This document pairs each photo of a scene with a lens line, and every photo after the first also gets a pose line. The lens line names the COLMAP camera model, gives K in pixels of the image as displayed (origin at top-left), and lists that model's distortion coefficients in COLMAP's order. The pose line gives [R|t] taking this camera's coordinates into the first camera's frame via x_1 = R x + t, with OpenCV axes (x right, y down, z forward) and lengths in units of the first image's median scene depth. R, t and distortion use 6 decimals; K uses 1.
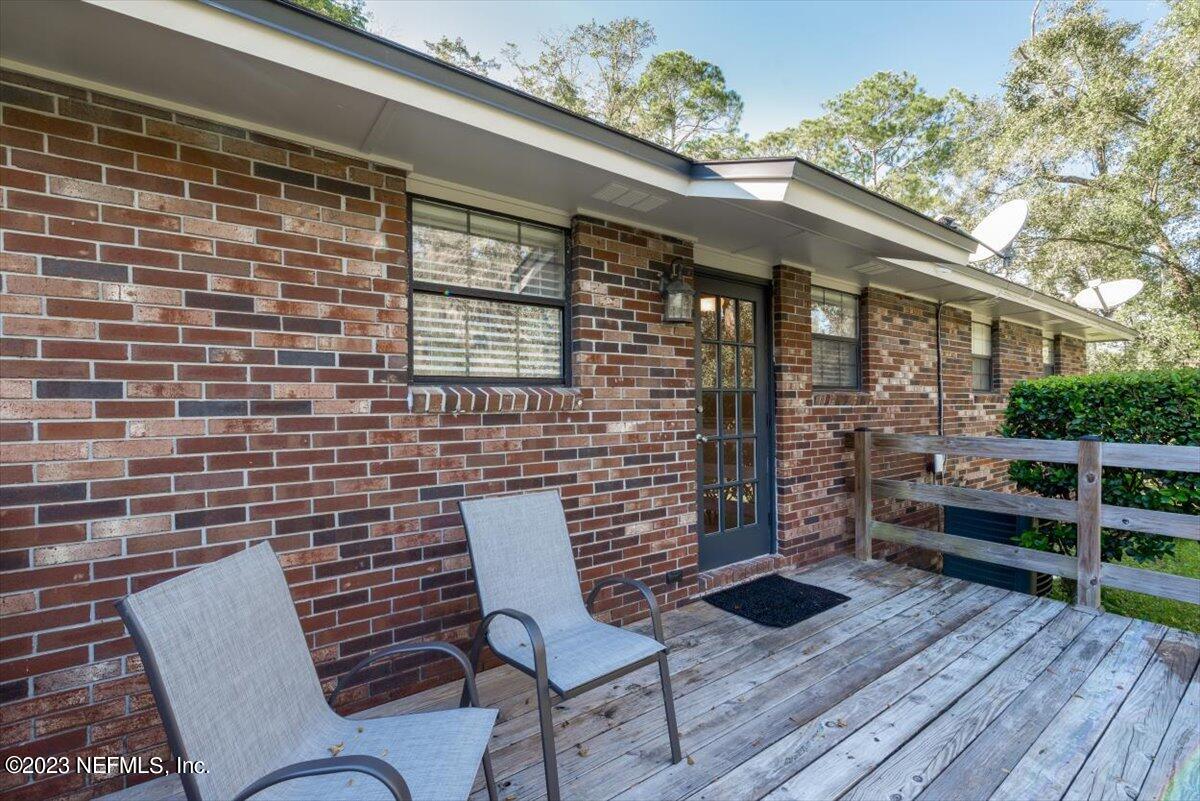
lens RADIAL K [[530.3, 0, 620.9], [0, 530.3, 402.1], [0, 0, 1]] dist [0.001008, -0.000309]
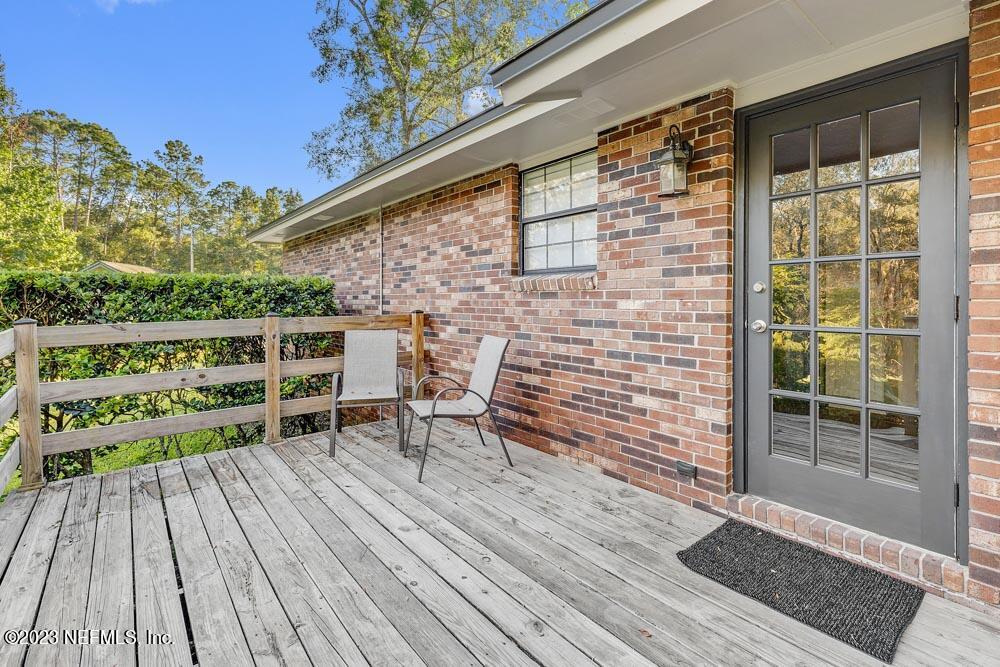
lens RADIAL K [[473.2, 0, 490.7], [0, 473.2, 299.7], [0, 0, 1]] dist [0.016709, 0.000294]
pose [[0.011568, 0.009289, -0.999890, 0.994571], [0.003413, 0.999951, 0.009329, 0.026538], [0.999927, -0.003521, 0.011536, 0.702020]]
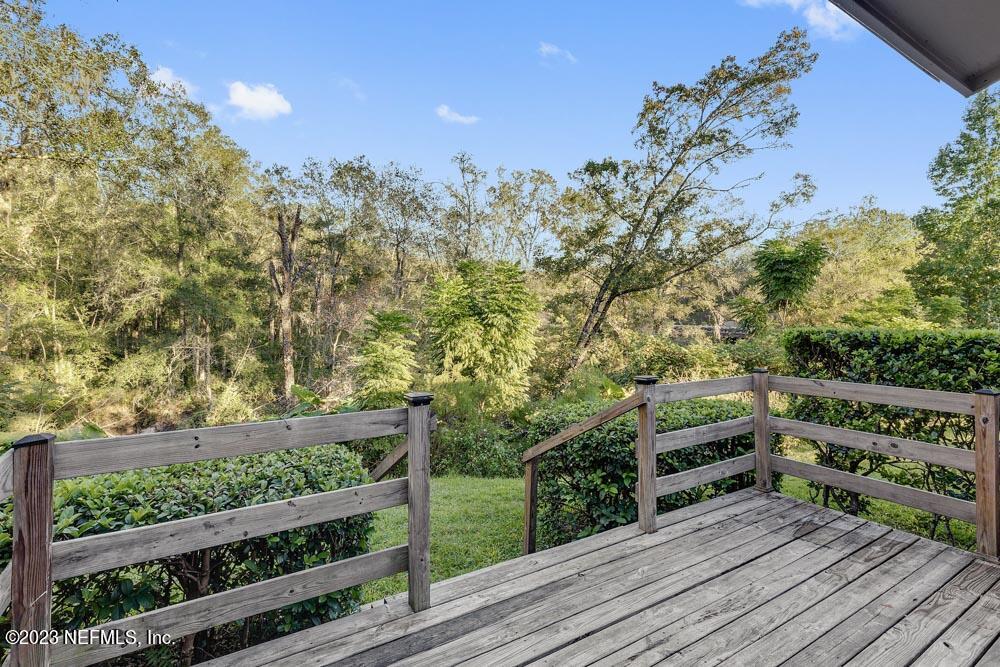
lens RADIAL K [[473.2, 0, 495.6], [0, 473.2, 324.3], [0, 0, 1]] dist [0.016709, 0.000294]
pose [[-0.994578, 0.000126, 0.103992, 0.616524], [0.001056, 0.999960, 0.008886, -0.069688], [-0.103987, 0.008948, -0.994538, 1.206476]]
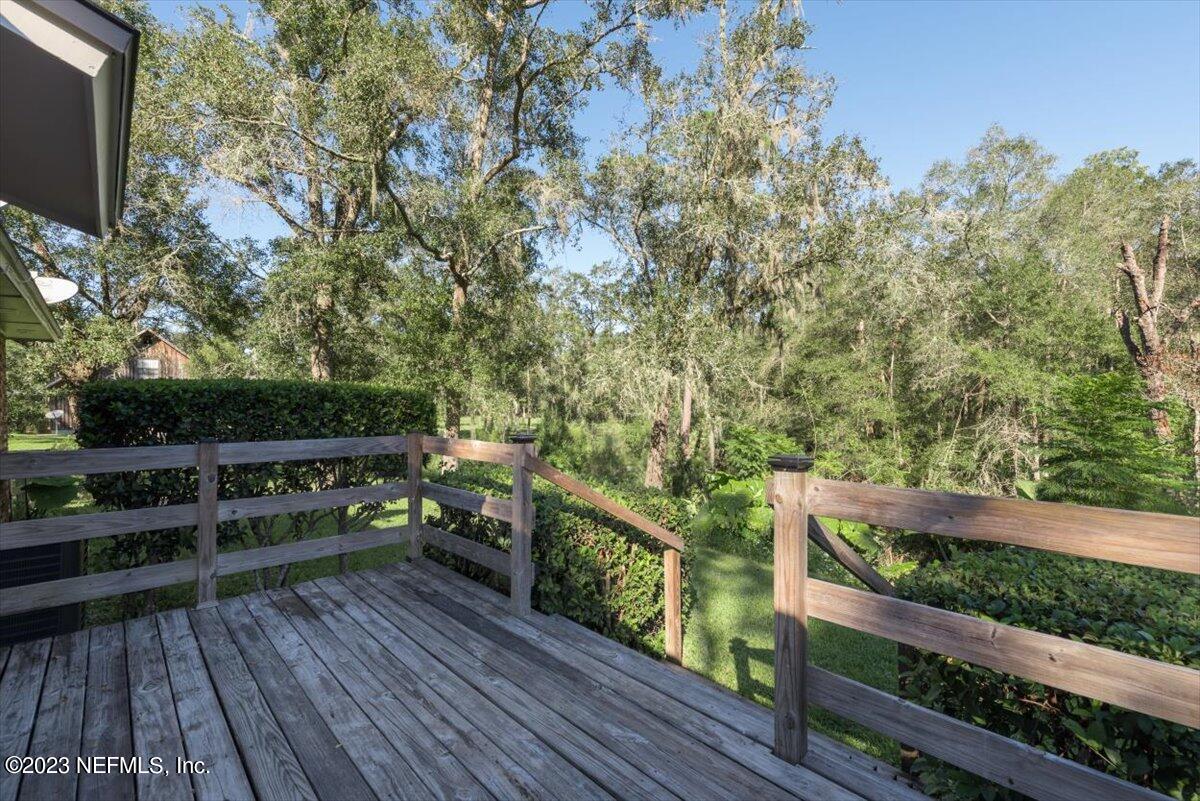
lens RADIAL K [[539.4, 0, 595.6], [0, 539.4, 400.9], [0, 0, 1]] dist [0.000626, -0.000237]
pose [[-0.088855, 0.003260, 0.996039, -0.264544], [0.002841, 0.999991, -0.003019, -0.005922], [-0.996040, 0.002561, -0.088864, 0.350689]]
